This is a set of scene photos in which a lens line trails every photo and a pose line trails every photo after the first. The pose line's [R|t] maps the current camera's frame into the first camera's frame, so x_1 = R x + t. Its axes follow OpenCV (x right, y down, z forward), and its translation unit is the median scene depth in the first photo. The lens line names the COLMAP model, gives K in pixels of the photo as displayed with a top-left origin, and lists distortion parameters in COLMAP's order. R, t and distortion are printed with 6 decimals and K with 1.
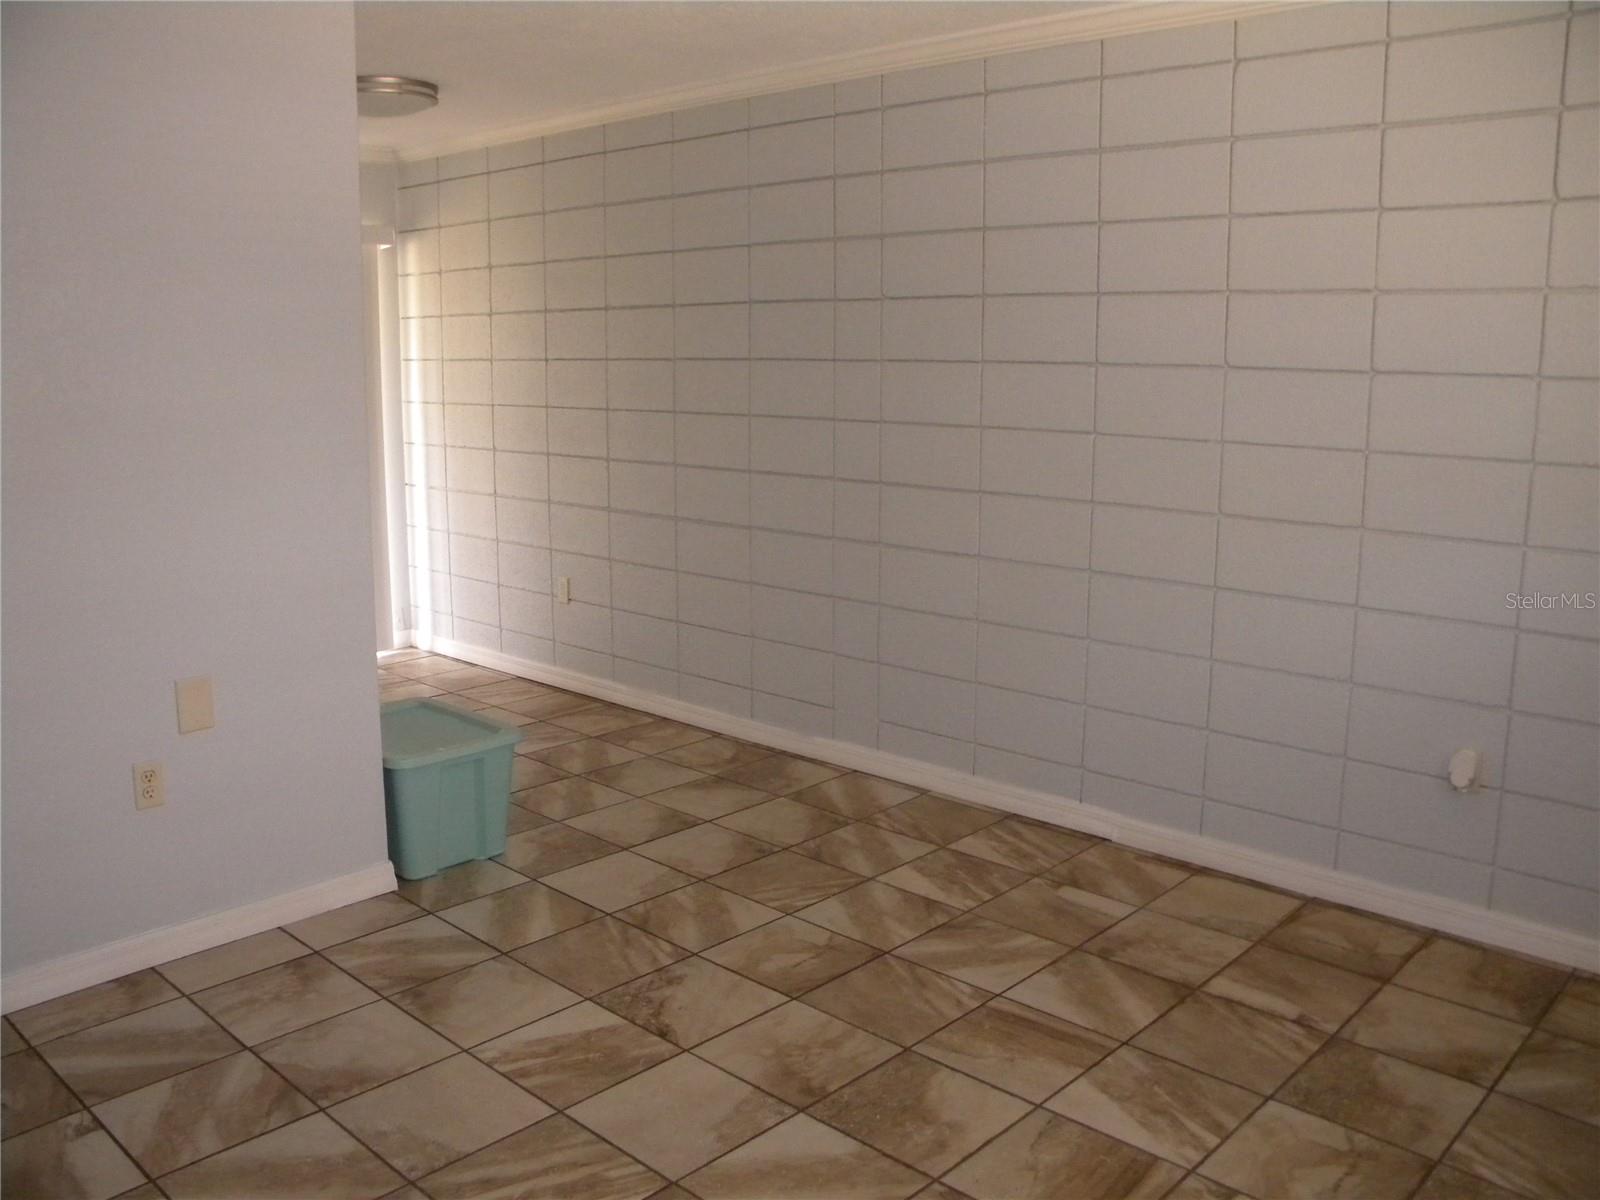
lens RADIAL K [[1349.1, 0, 797.4], [0, 1349.1, 591.4], [0, 0, 1]] dist [-0.187800, 0.163212]
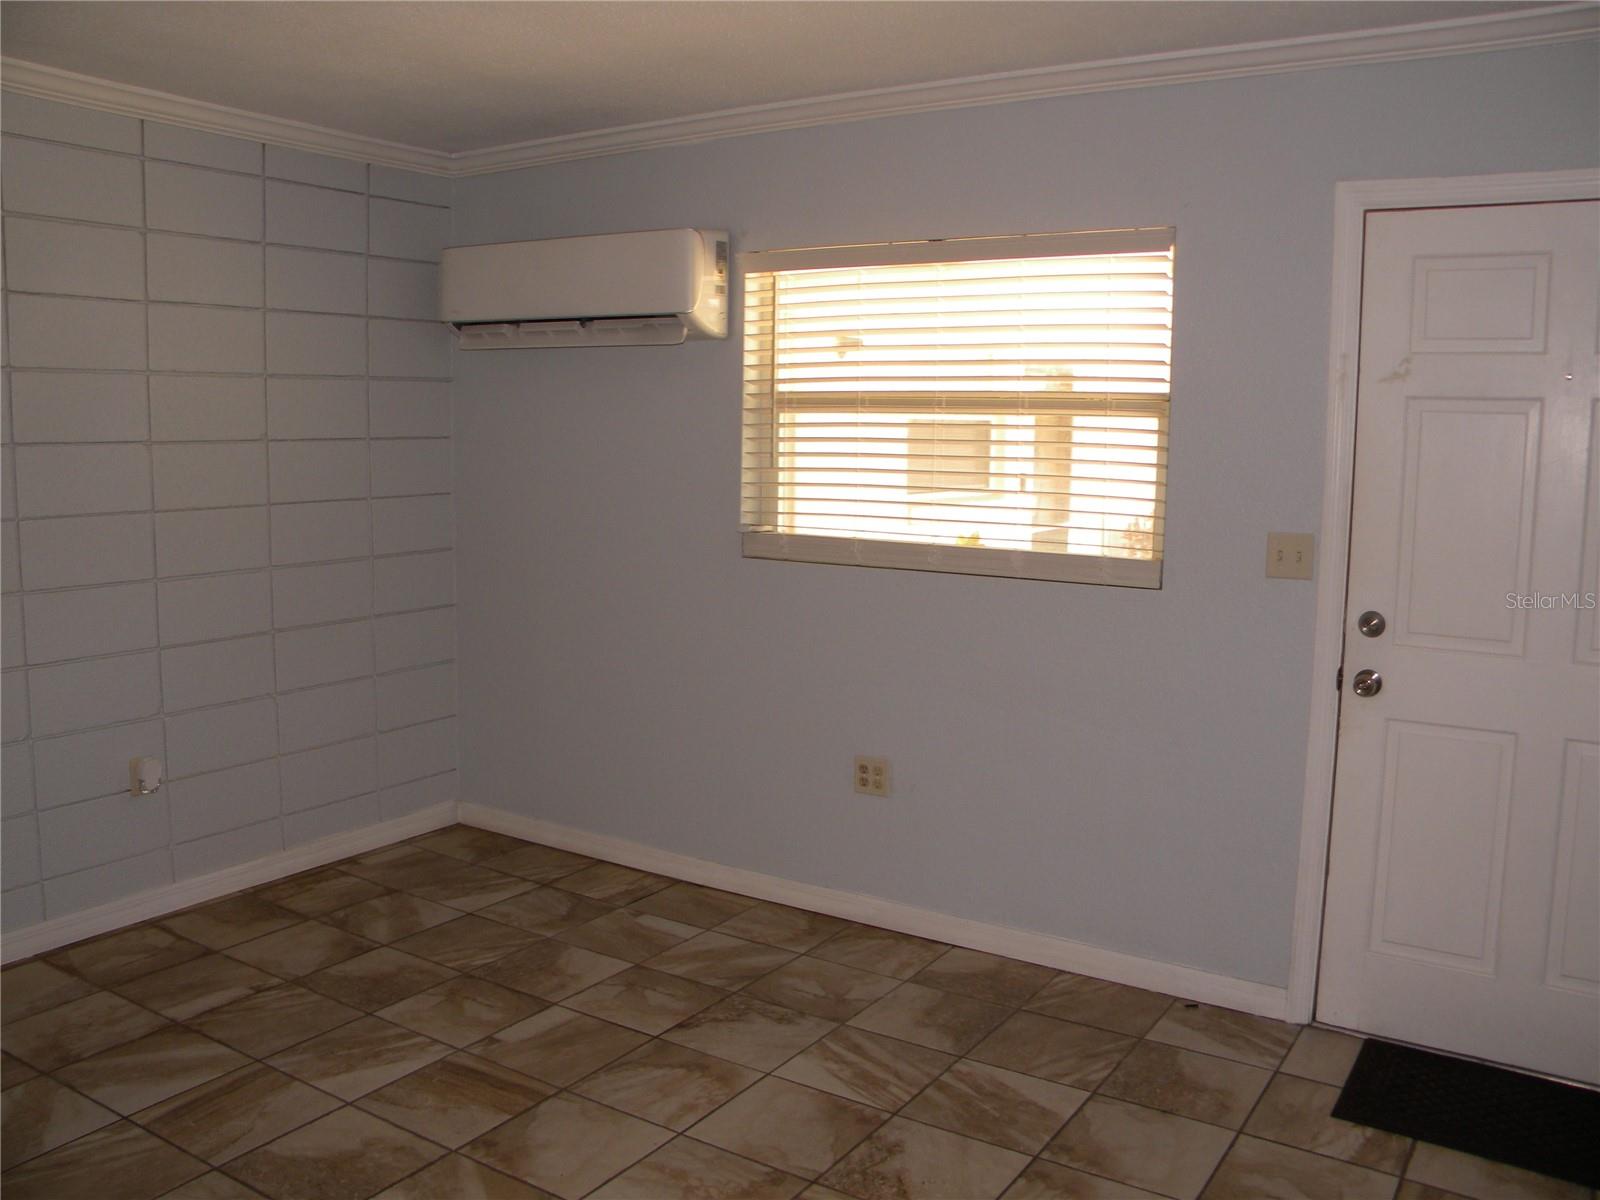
lens RADIAL K [[1349.1, 0, 797.4], [0, 1349.1, 591.4], [0, 0, 1]] dist [-0.187800, 0.163212]
pose [[-0.180653, -0.127020, 0.975310, -0.804537], [0.164405, 0.973774, 0.157272, -0.126959], [-0.969709, 0.188758, -0.155032, 0.637191]]
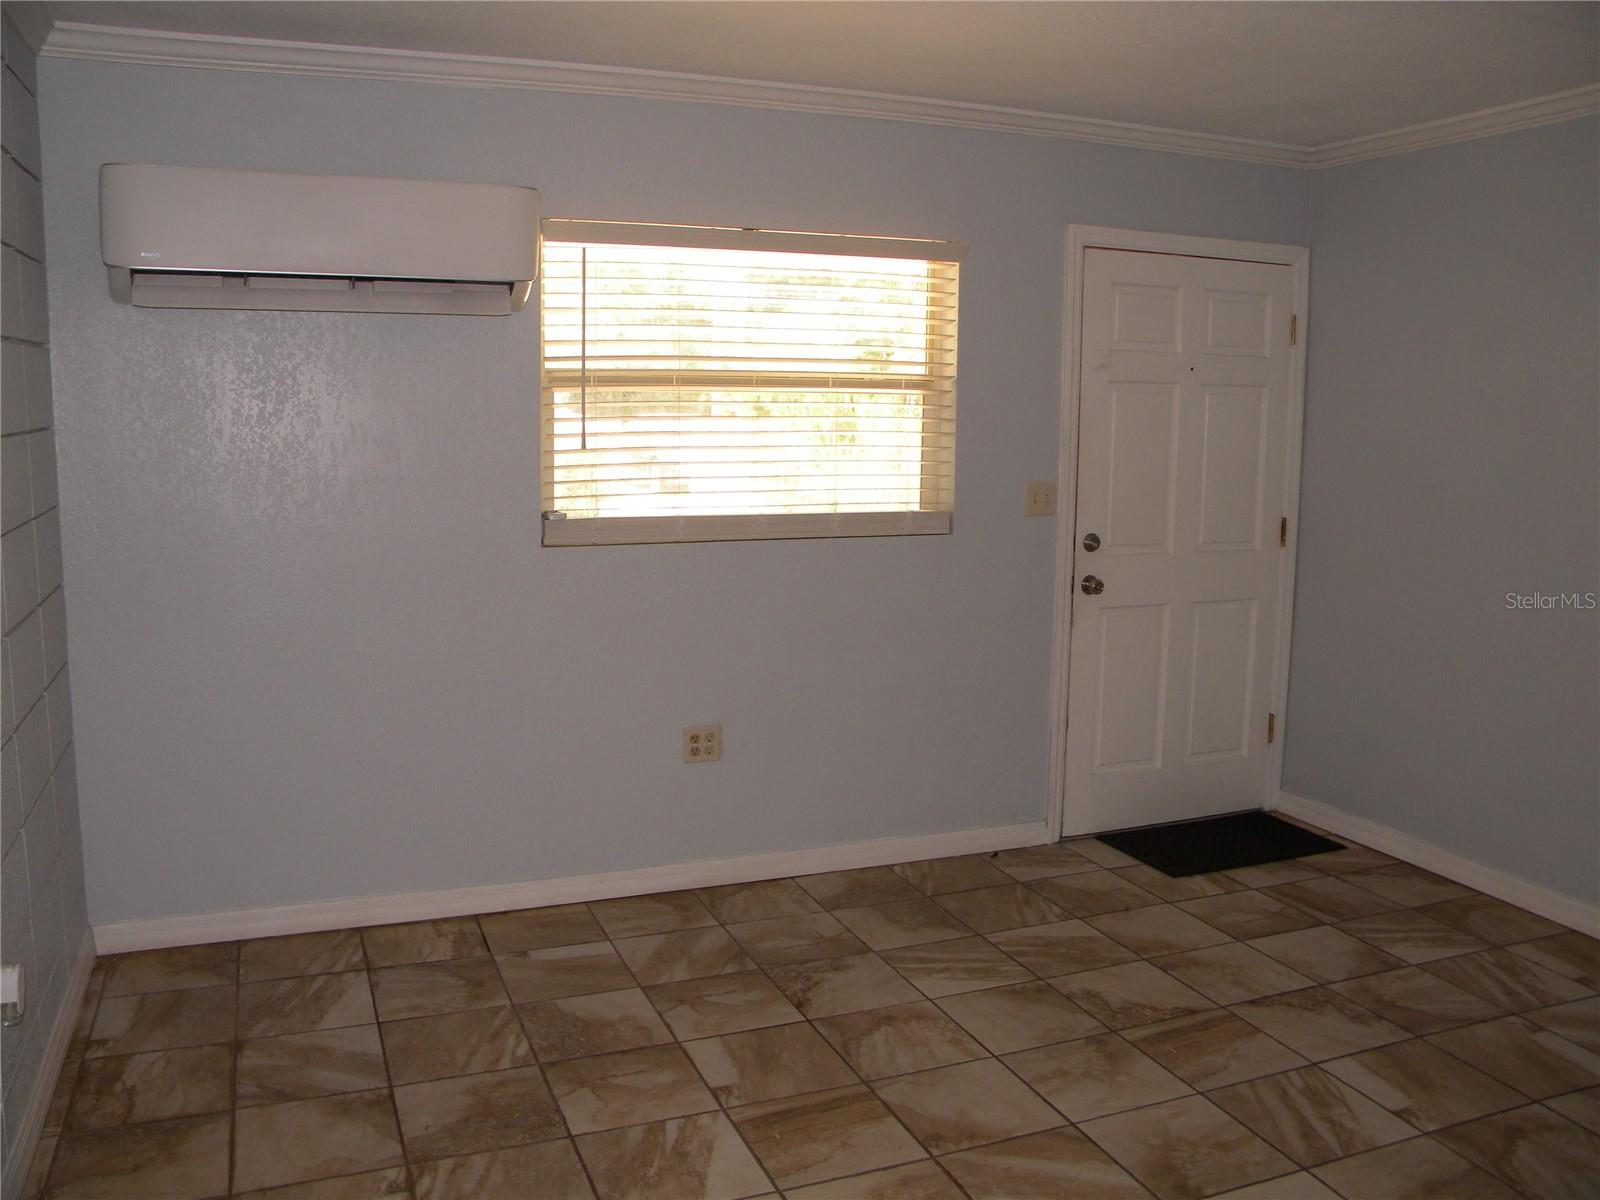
lens RADIAL K [[1349.1, 0, 797.4], [0, 1349.1, 591.4], [0, 0, 1]] dist [-0.187800, 0.163212]
pose [[-0.906536, -0.074102, 0.415574, -0.177222], [0.061968, 0.950445, 0.304654, -0.291766], [-0.417556, 0.301932, -0.857021, 1.502960]]
